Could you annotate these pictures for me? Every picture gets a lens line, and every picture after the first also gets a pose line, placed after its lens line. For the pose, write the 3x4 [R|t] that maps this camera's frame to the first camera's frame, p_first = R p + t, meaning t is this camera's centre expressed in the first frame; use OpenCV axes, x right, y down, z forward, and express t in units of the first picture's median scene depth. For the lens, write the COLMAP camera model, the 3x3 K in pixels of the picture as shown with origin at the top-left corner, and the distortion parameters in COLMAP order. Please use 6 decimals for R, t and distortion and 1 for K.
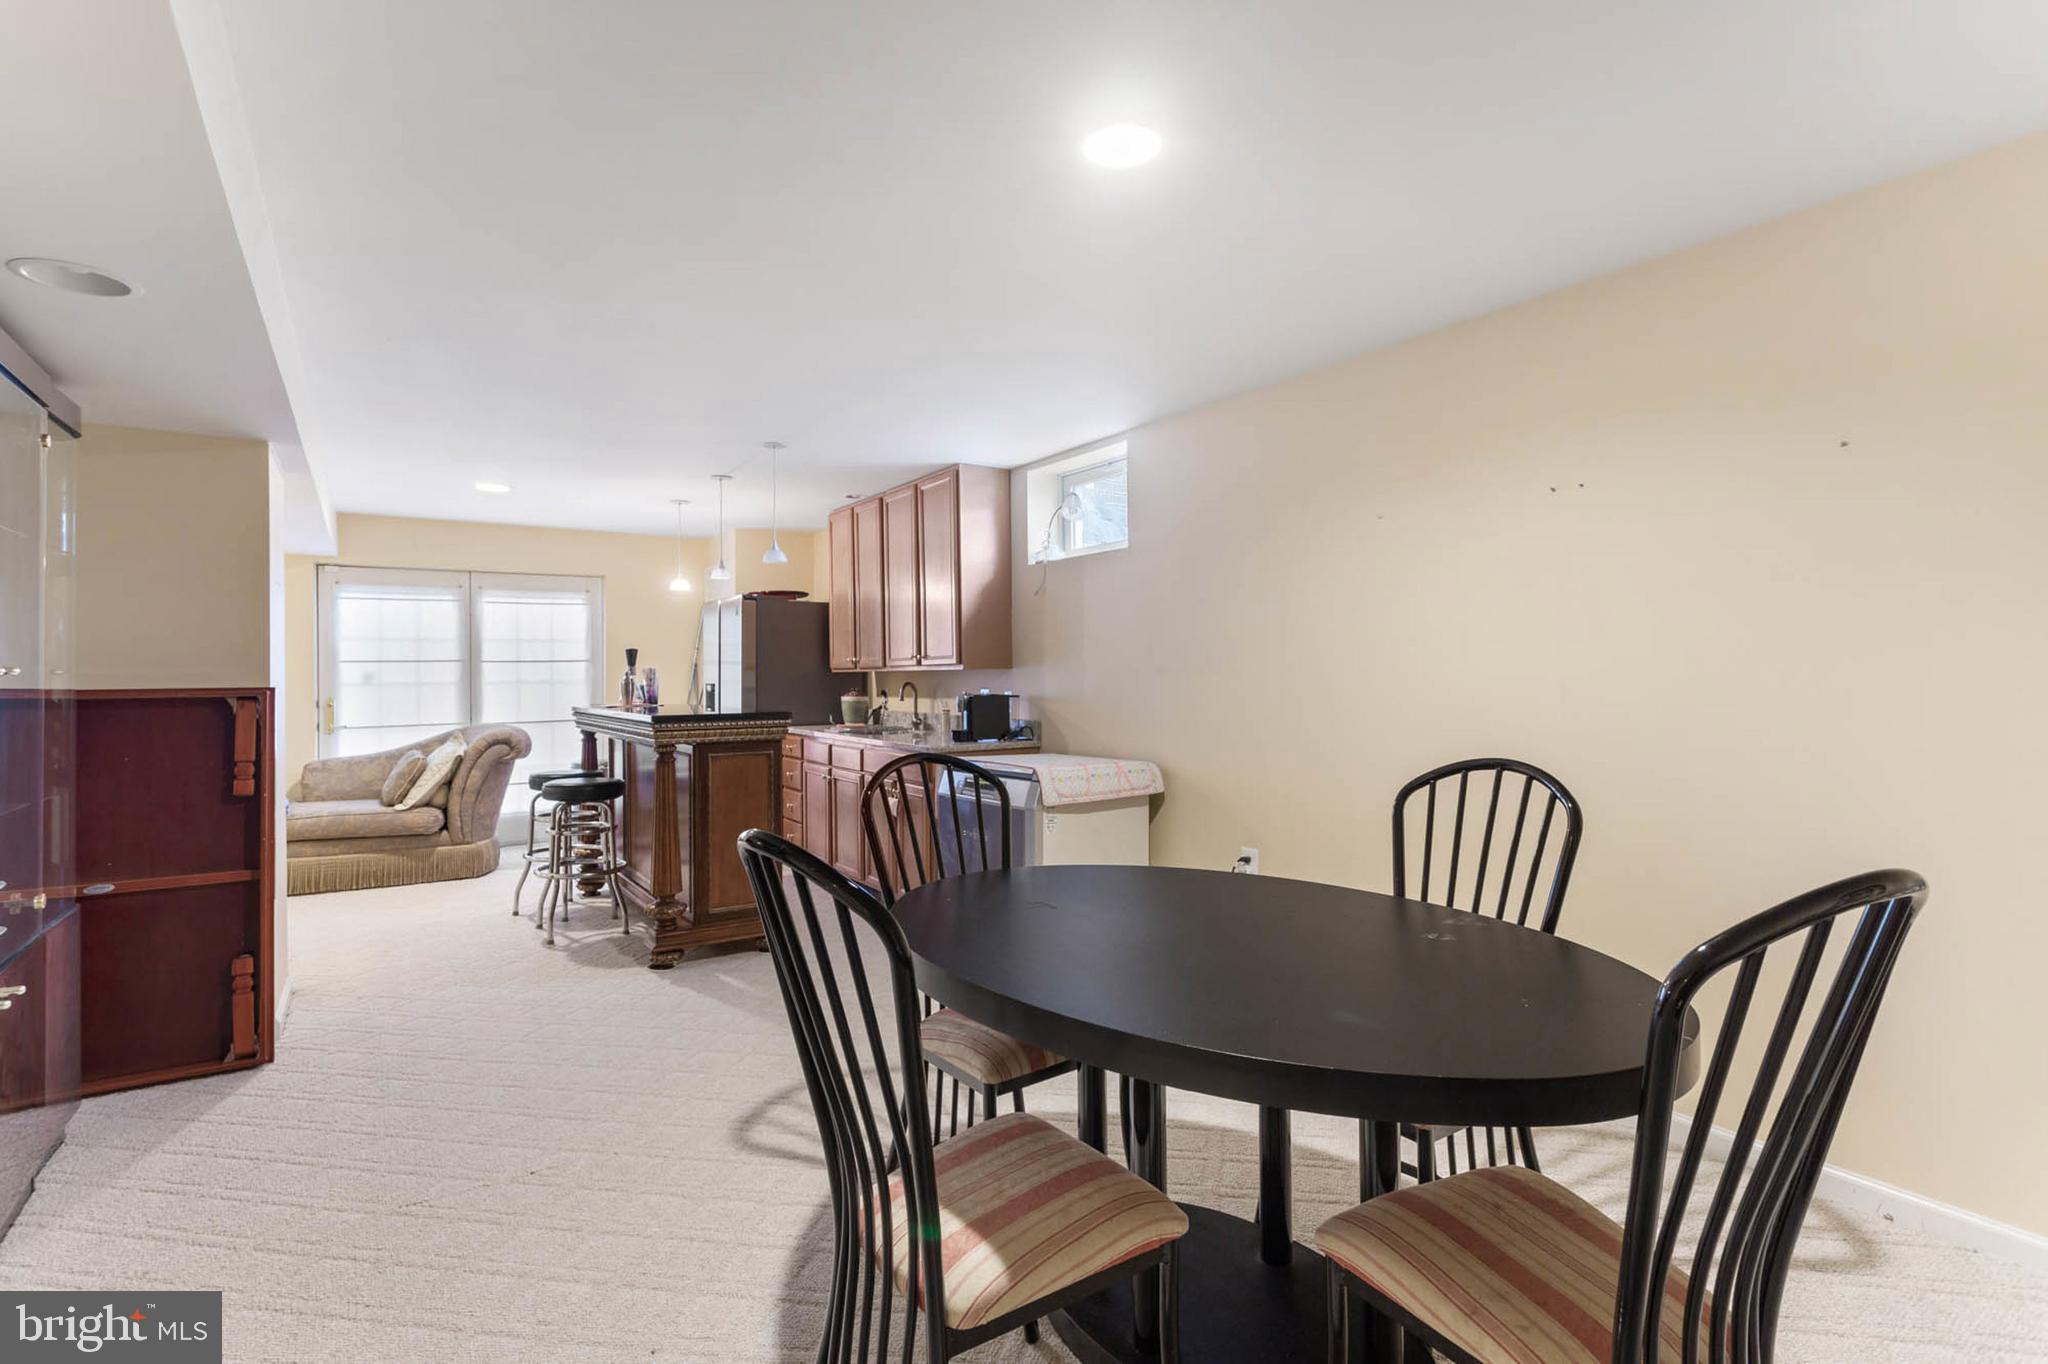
lens RADIAL K [[991.9, 0, 1026.0], [0, 991.9, 639.6], [0, 0, 1]] dist [0.000195, -0.000008]
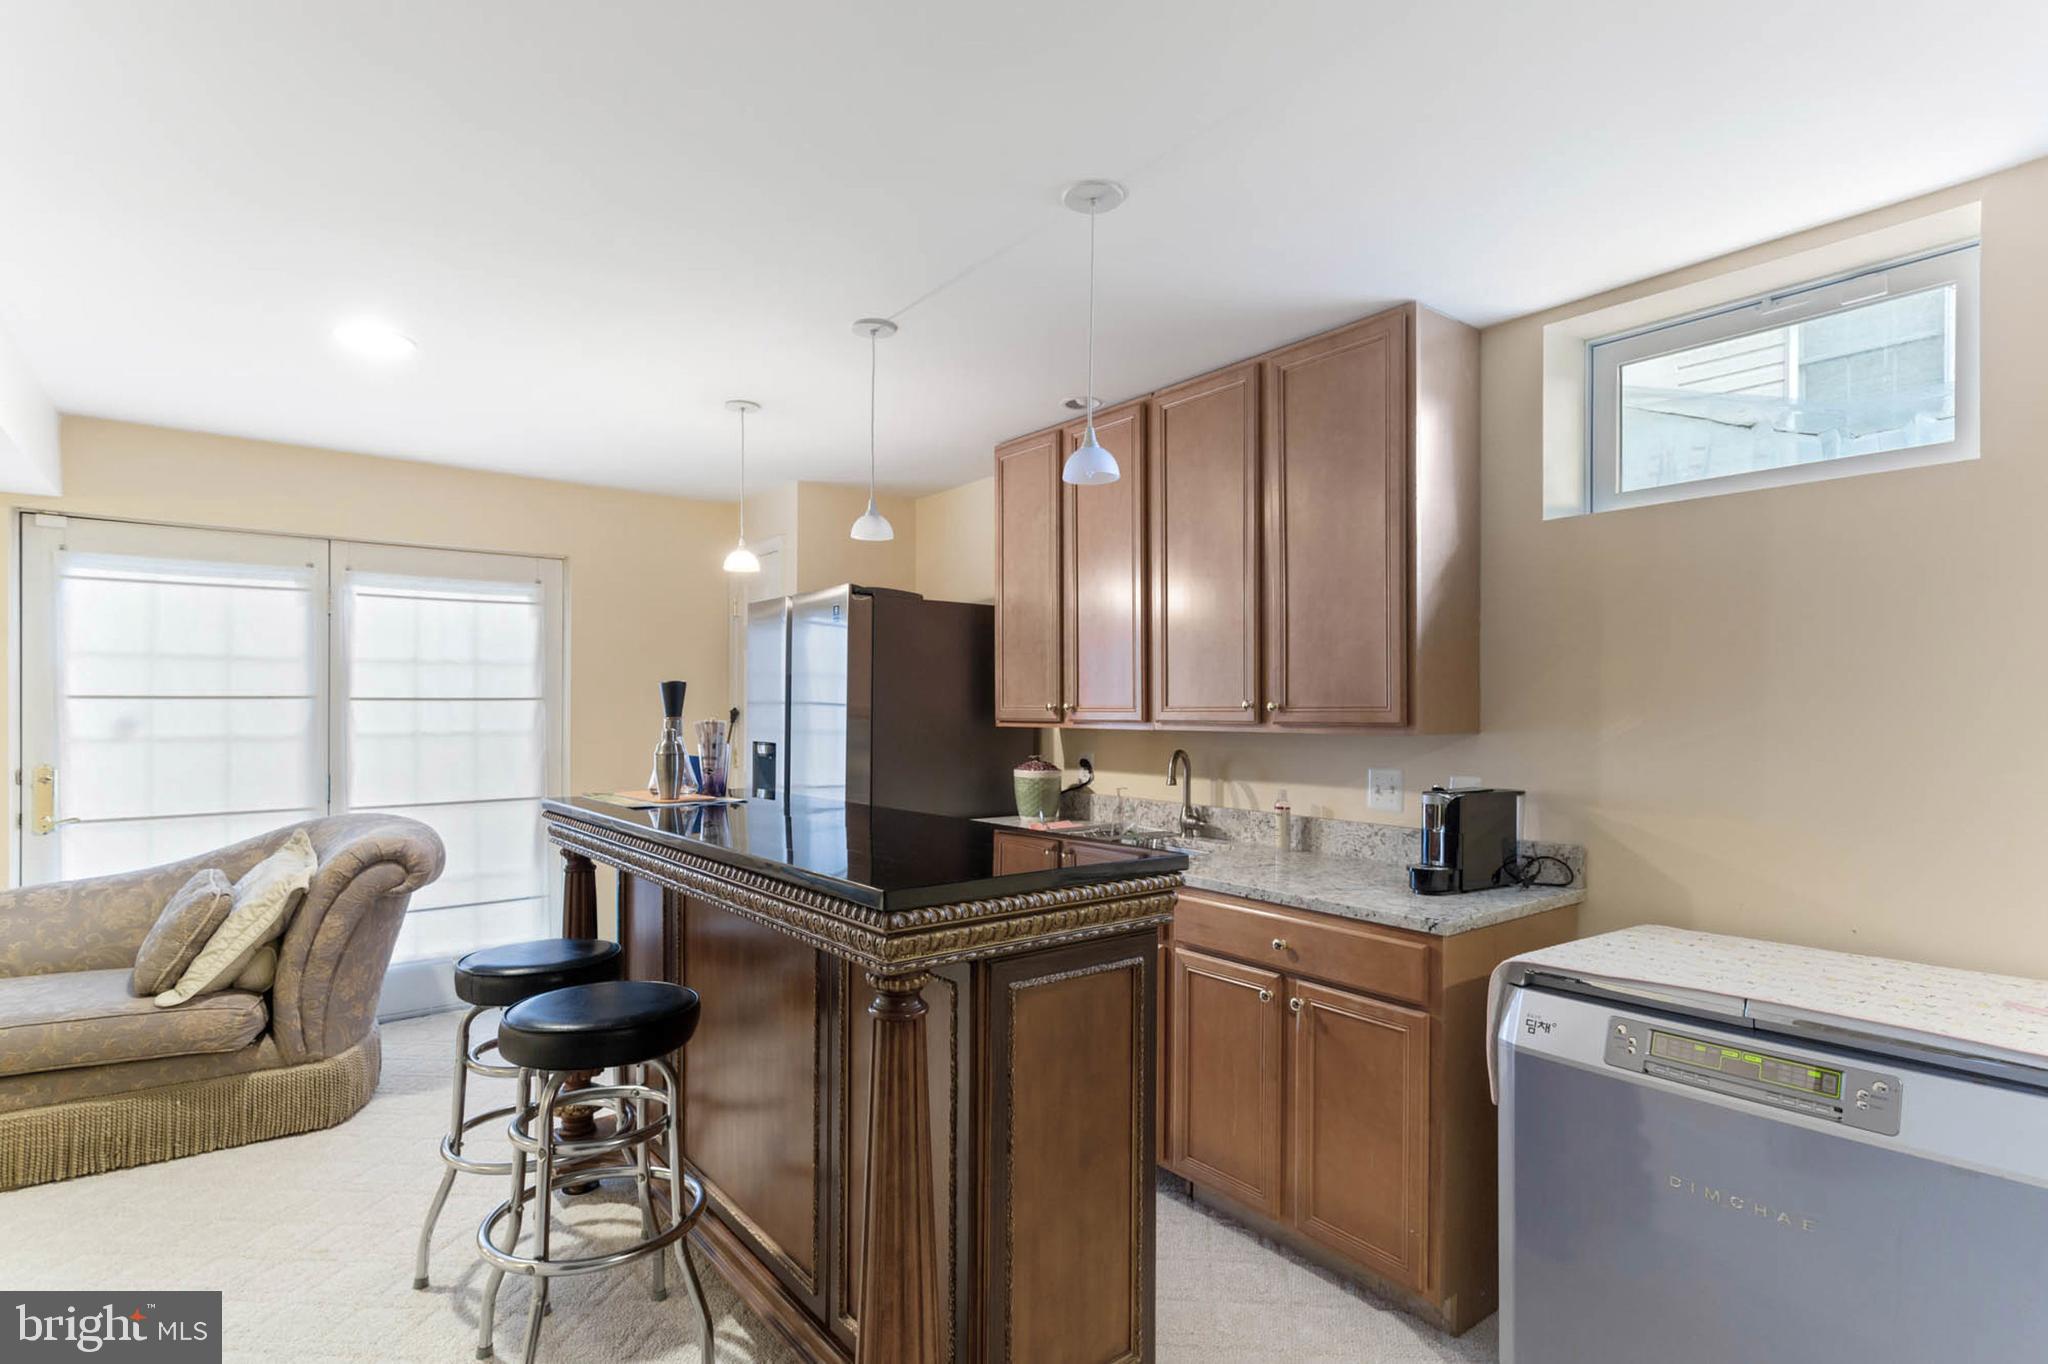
lens RADIAL K [[1008.6, 0, 1024.0], [0, 1008.6, 682.0], [0, 0, 1]] dist [0.000066, 0.000533]
pose [[0.996372, 0.013960, 0.083947, -0.247853], [-0.014546, 0.999874, 0.006365, 0.003639], [-0.083848, -0.007563, 0.996450, 0.457040]]
